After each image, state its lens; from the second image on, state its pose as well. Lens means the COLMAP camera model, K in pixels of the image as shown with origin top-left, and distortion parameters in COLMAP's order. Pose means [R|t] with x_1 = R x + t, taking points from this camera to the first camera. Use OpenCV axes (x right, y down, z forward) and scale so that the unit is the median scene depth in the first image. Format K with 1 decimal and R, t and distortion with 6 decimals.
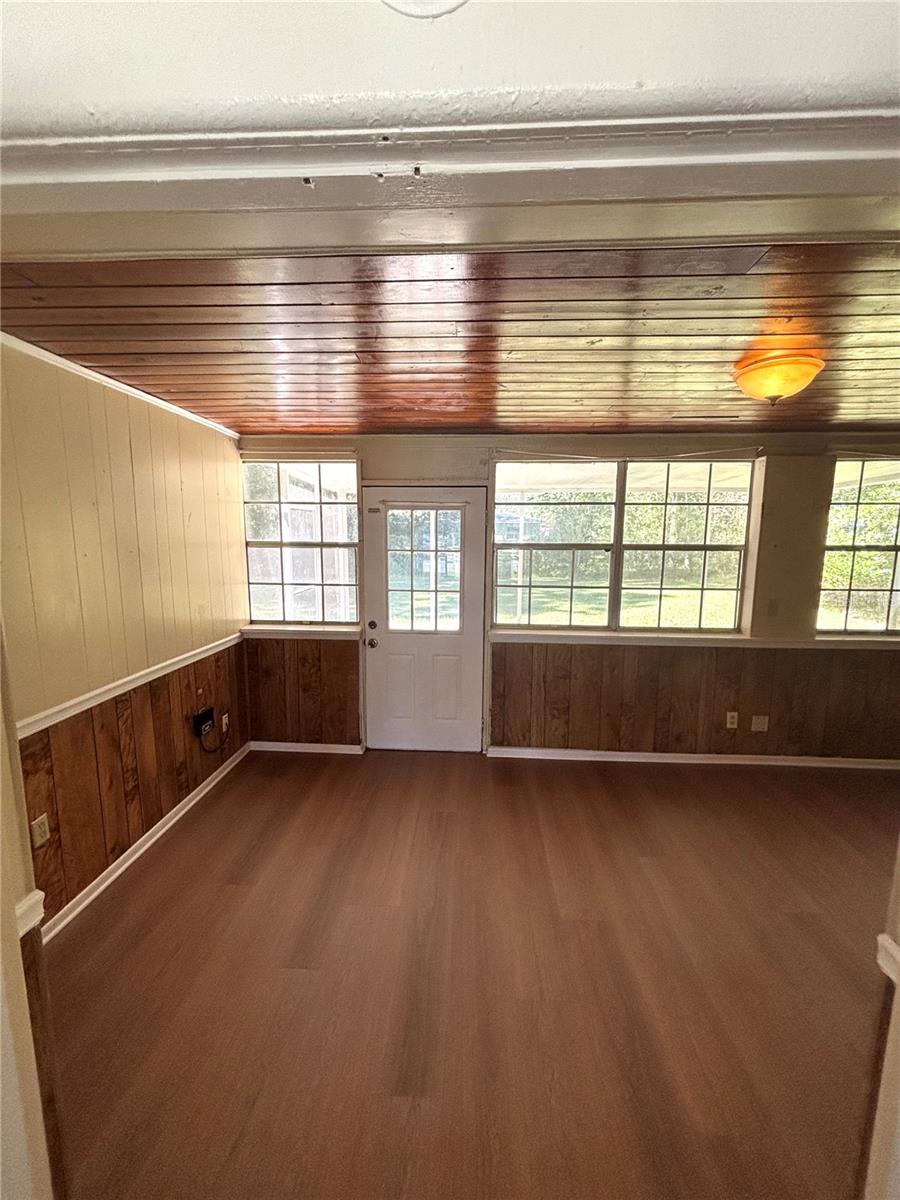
lens RADIAL K [[484.2, 0, 451.5], [0, 484.2, 598.9], [0, 0, 1]] dist [0.002312, 0.000261]
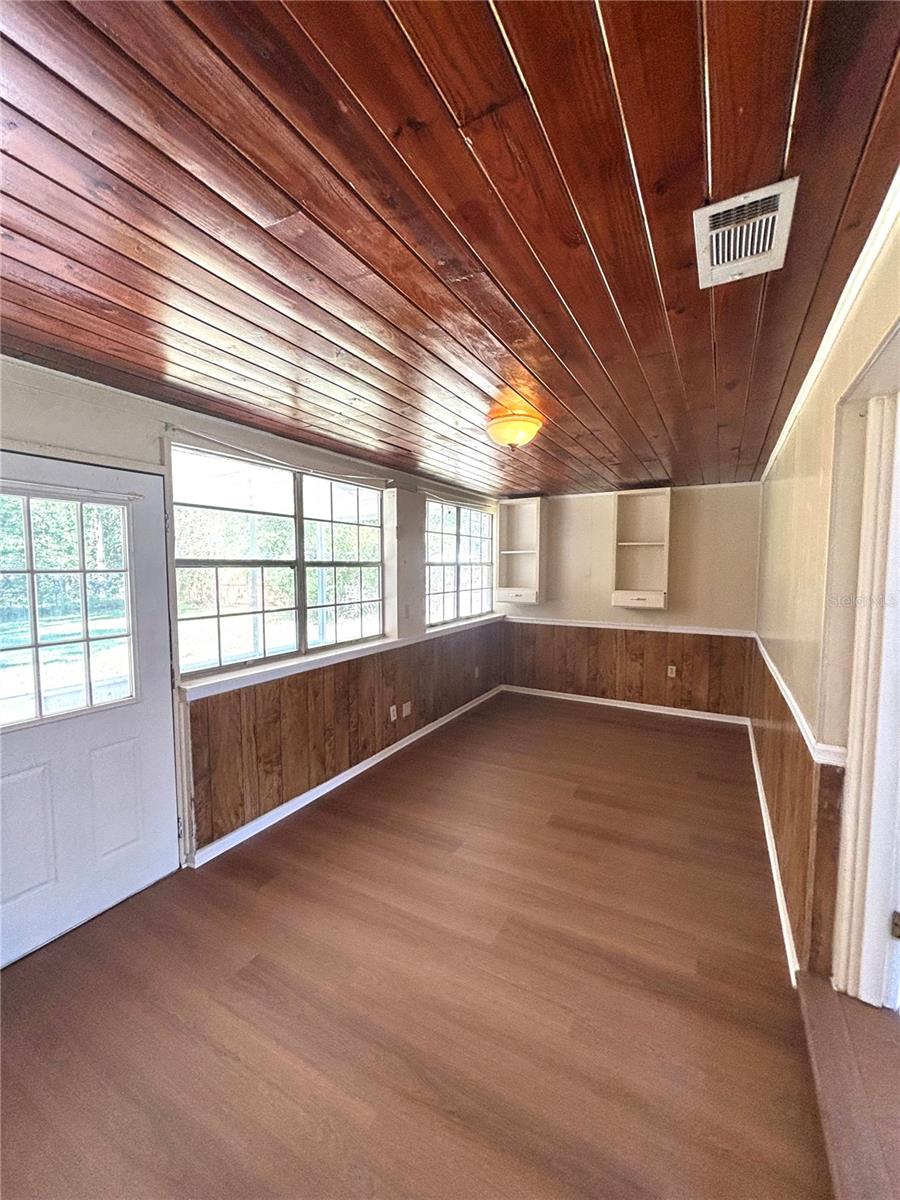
lens RADIAL K [[484.2, 0, 452.5], [0, 484.2, 603.2], [0, 0, 1]] dist [0.002312, 0.000261]
pose [[0.428251, -0.079570, 0.900150, -0.370724], [0.120986, 0.992196, 0.030147, -0.026108], [-0.895524, 0.095995, 0.434536, 0.345821]]
